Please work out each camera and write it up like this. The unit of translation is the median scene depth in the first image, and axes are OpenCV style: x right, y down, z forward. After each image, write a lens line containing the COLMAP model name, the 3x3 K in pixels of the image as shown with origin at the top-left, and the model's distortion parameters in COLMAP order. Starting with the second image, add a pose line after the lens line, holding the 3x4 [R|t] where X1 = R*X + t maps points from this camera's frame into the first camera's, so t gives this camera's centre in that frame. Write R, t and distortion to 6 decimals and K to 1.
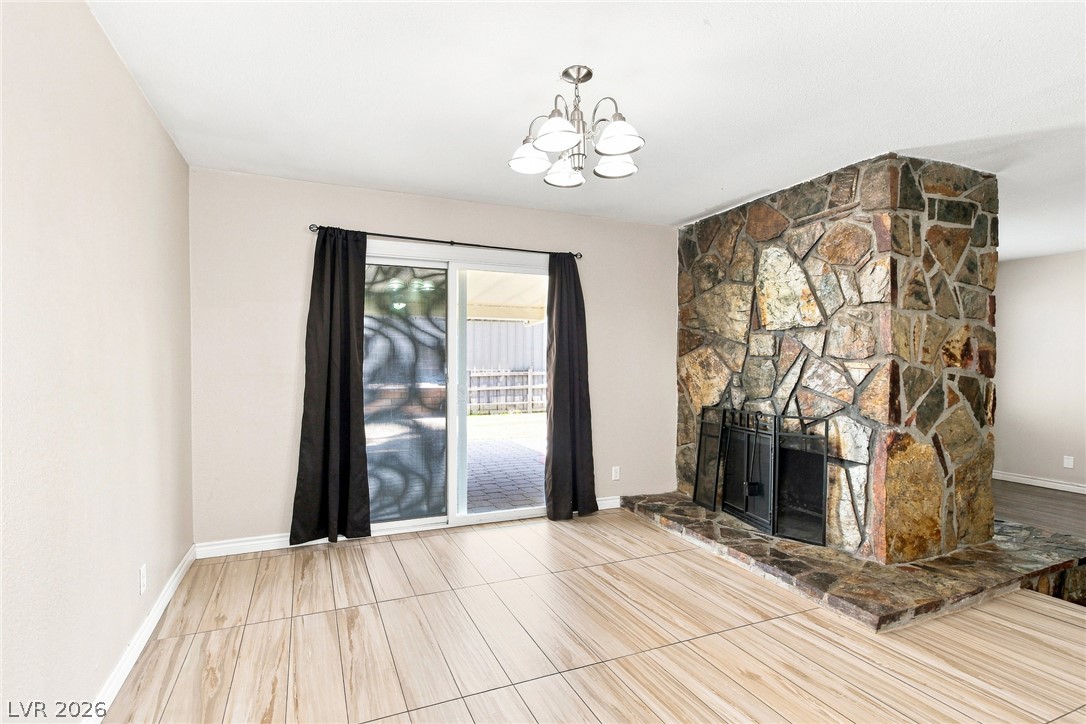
lens RADIAL K [[507.3, 0, 520.9], [0, 507.3, 362.0], [0, 0, 1]] dist [-0.000859, -0.000257]
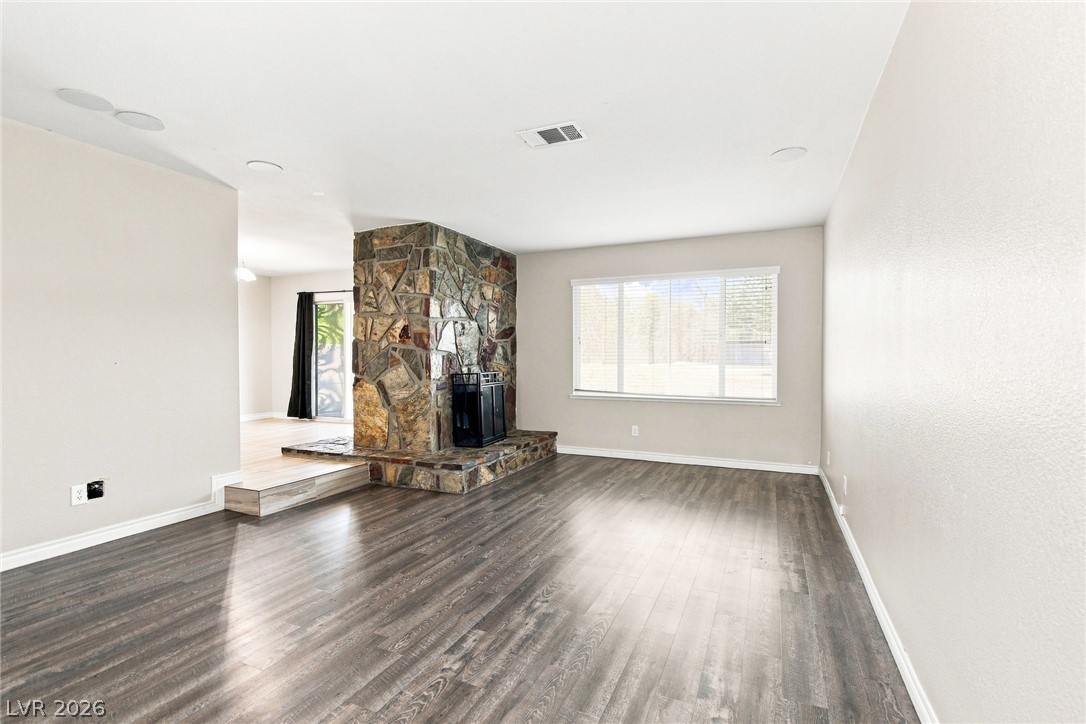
lens RADIAL K [[511.9, 0, 539.7], [0, 511.9, 360.7], [0, 0, 1]] dist [-0.000021, -0.000155]
pose [[0.682246, 0.004051, -0.731112, 2.561328], [0.001188, 0.999977, 0.006649, 0.061009], [0.731122, -0.005405, 0.682225, 0.176171]]
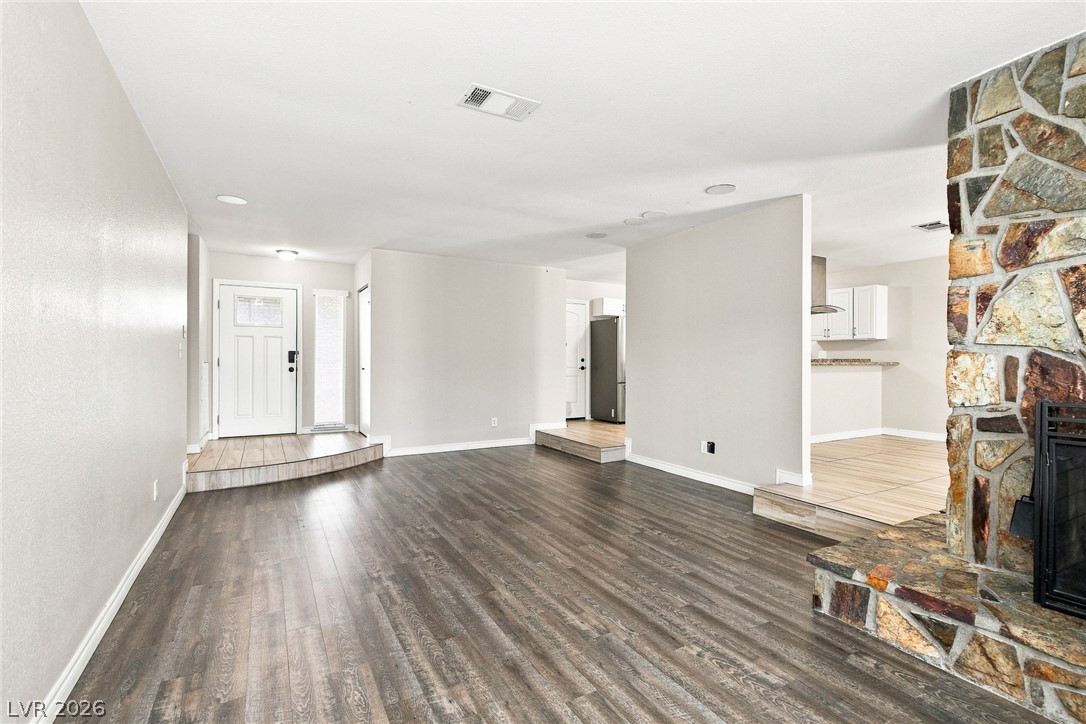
lens RADIAL K [[501.2, 0, 548.7], [0, 501.2, 363.7], [0, 0, 1]] dist [0.001200, 0.000012]
pose [[-0.992995, -0.001481, -0.118149, 1.801581], [-0.002075, 0.999986, 0.004907, 0.064413], [0.118140, 0.005118, -0.992984, 1.848817]]
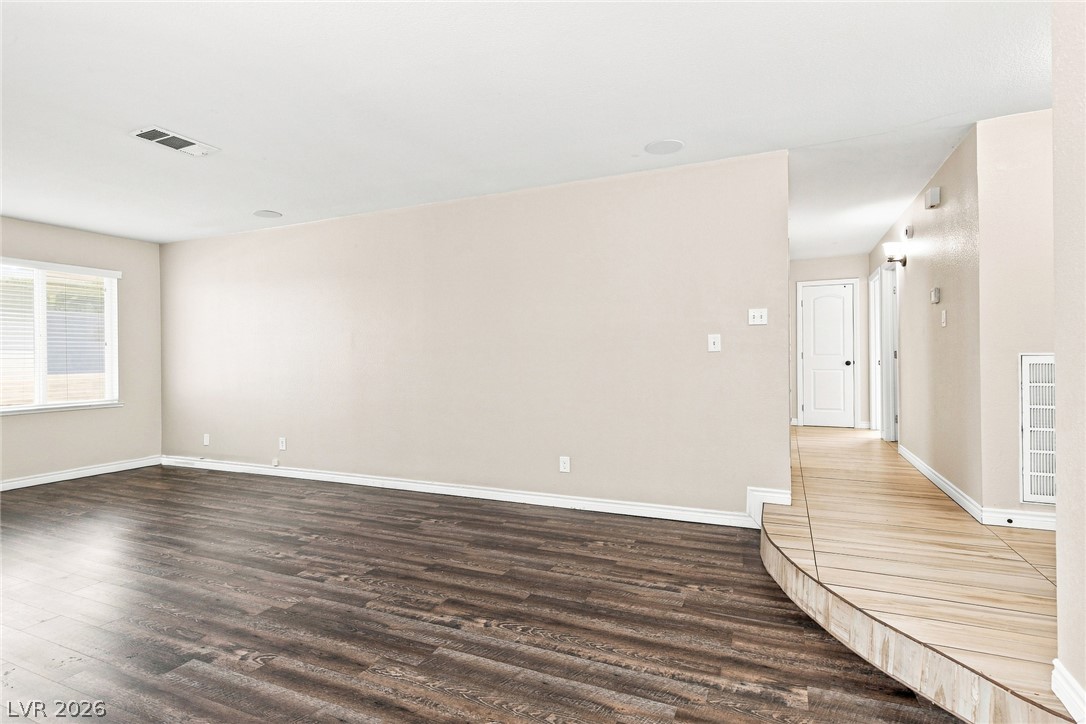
lens RADIAL K [[501.2, 0, 548.7], [0, 501.2, 363.7], [0, 0, 1]] dist [0.001200, 0.000012]
pose [[0.711092, 0.001162, 0.703098, 1.593974], [0.006452, 0.999946, -0.008179, 0.099900], [-0.703069, 0.010352, 0.711046, -0.358037]]
